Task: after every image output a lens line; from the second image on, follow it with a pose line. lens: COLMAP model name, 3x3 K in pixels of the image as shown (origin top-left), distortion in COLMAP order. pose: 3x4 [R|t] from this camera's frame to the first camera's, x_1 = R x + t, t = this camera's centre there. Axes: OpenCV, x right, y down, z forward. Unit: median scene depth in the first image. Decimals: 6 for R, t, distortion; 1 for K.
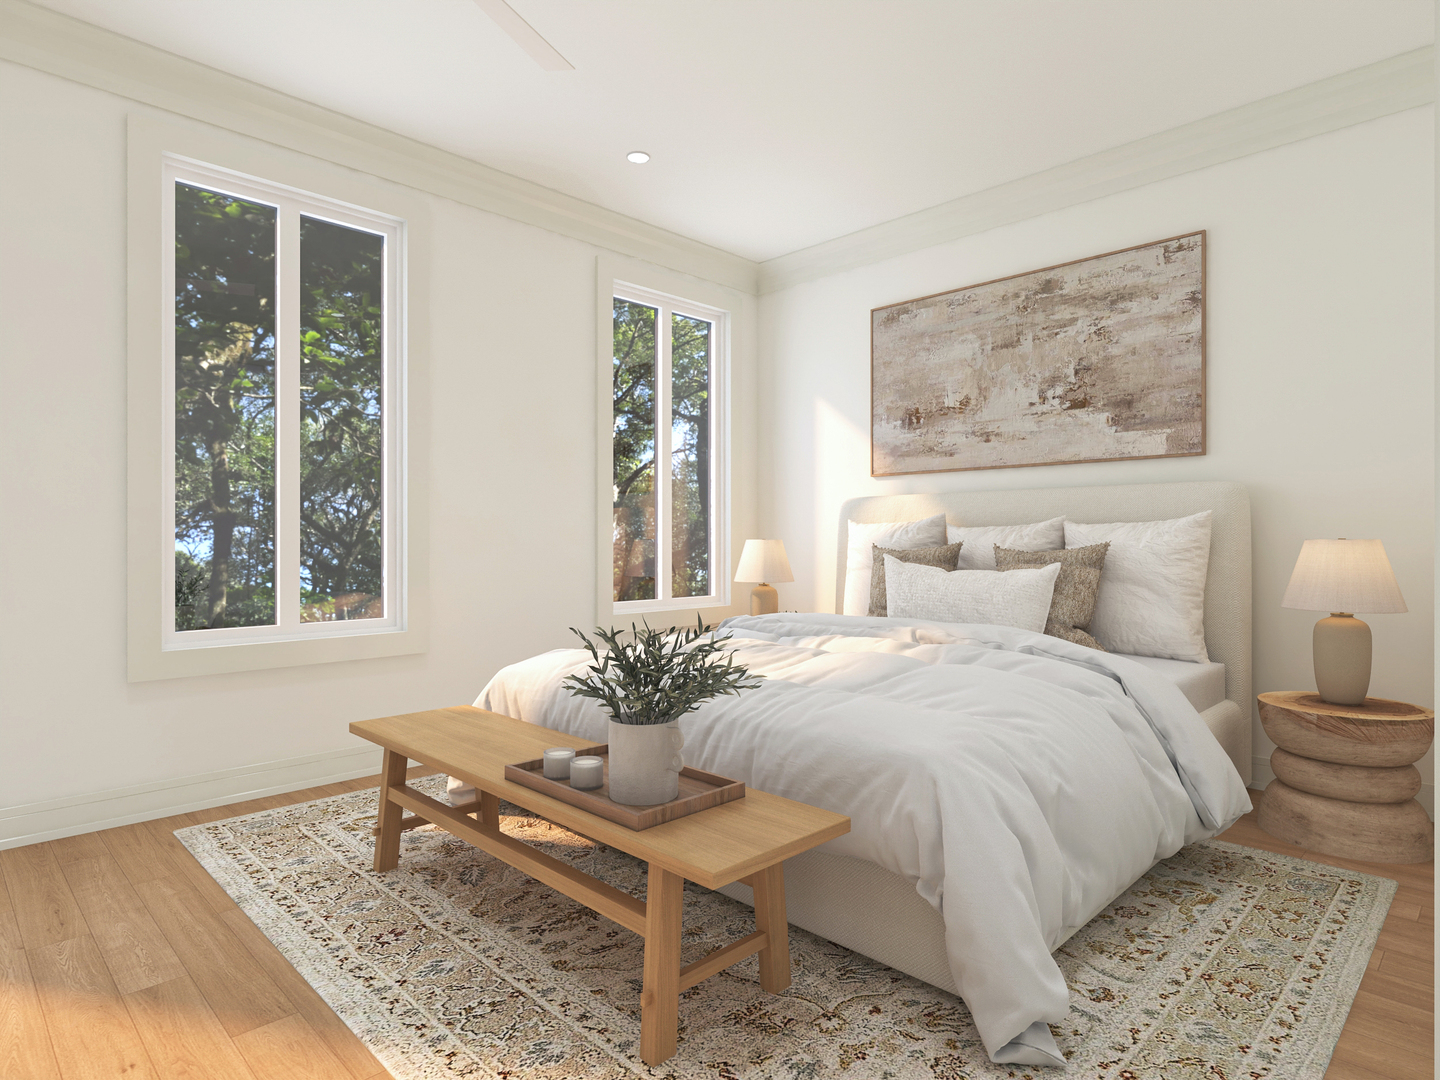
lens RADIAL K [[813.1, 0, 720.0], [0, 813.1, 540.0], [0, 0, 1]] dist [-0.000021, -0.000226]
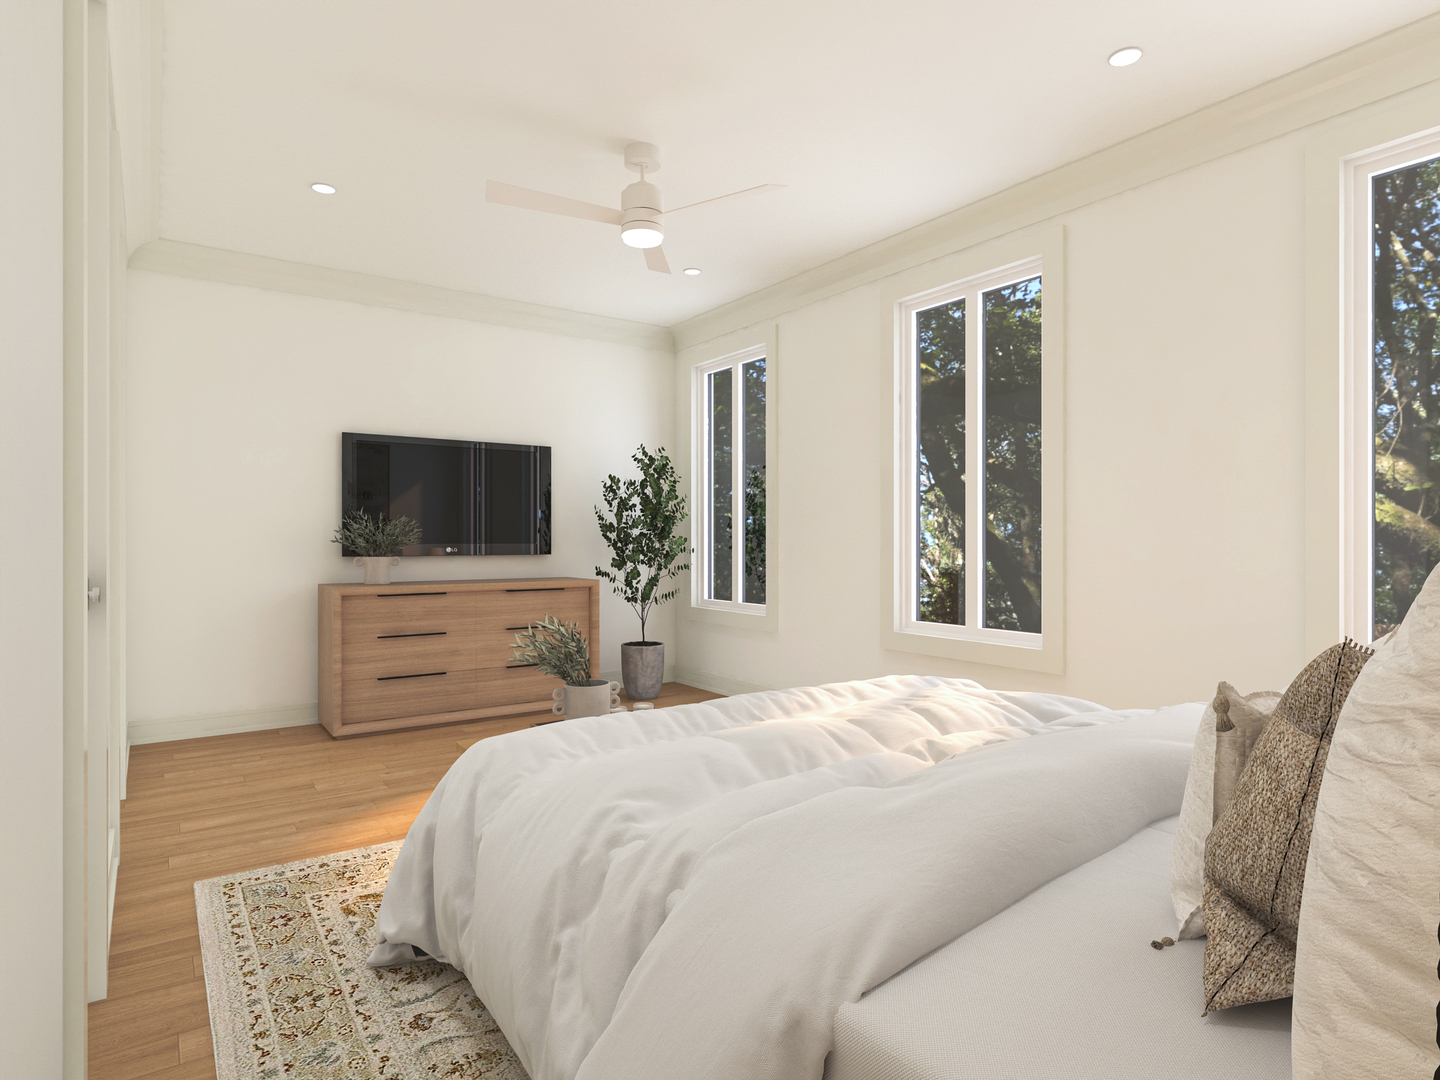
lens RADIAL K [[813.1, 0, 720.0], [0, 813.1, 540.0], [0, 0, 1]] dist [-0.000021, -0.000226]
pose [[-0.172694, -0.000199, -0.984975, 0.705097], [-0.000648, 1.000000, -0.000089, -0.027507], [0.984975, 0.000623, -0.172694, 0.769107]]
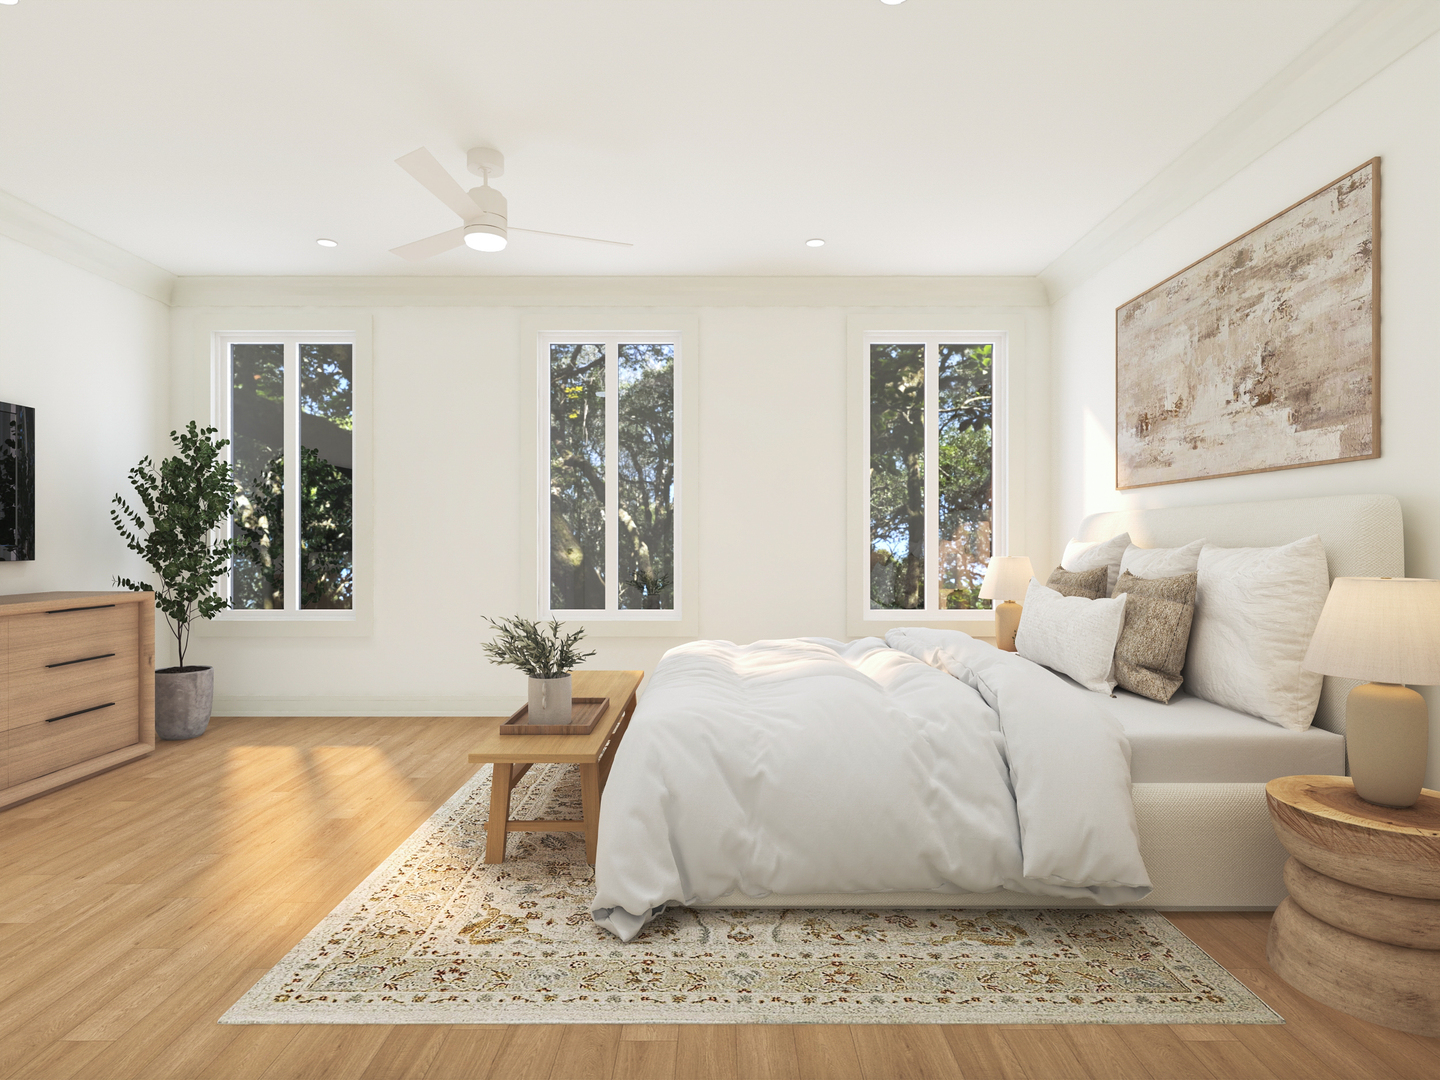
lens RADIAL K [[813.1, 0, 720.0], [0, 813.1, 540.0], [0, 0, 1]] dist [-0.000021, -0.000226]
pose [[0.706935, 0.000061, -0.707278, 0.662314], [-0.000023, 1.000000, 0.000063, -0.027655], [0.707278, -0.000029, 0.706935, 0.042646]]
